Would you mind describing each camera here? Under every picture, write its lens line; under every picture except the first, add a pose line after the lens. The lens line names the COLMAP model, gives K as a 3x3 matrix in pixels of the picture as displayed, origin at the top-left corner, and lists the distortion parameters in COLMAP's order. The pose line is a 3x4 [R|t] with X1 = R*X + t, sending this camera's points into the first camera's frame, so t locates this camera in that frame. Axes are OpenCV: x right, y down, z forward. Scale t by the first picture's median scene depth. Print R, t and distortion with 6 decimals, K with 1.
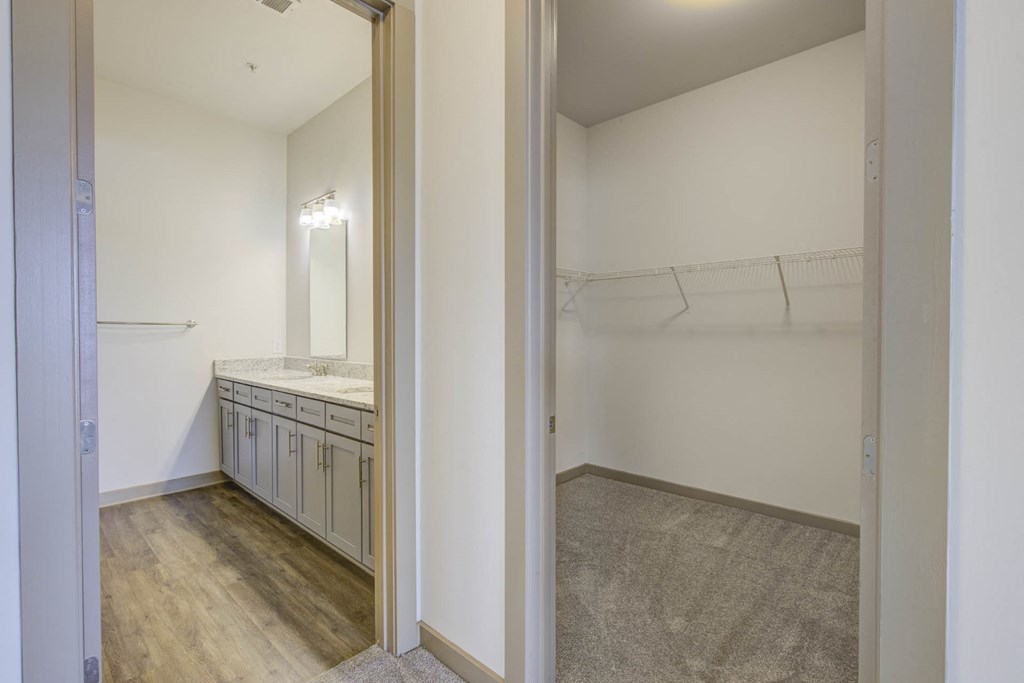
lens RADIAL K [[459.6, 0, 514.1], [0, 459.6, 330.3], [0, 0, 1]] dist [0.000756, 0.000231]
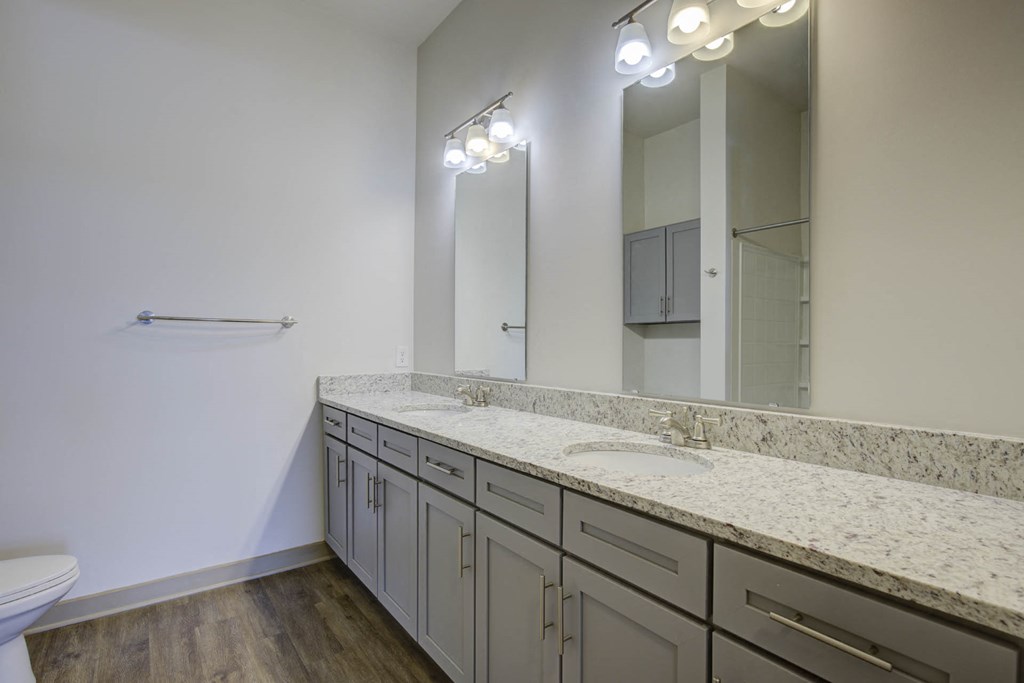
lens RADIAL K [[482.9, 0, 515.3], [0, 482.9, 337.3], [0, 0, 1]] dist [-0.003812, 0.000704]
pose [[0.985035, 0.004100, -0.172303, -0.266444], [-0.005480, 0.999957, -0.007533, 0.012371], [0.172265, 0.008364, 0.985015, 0.382213]]
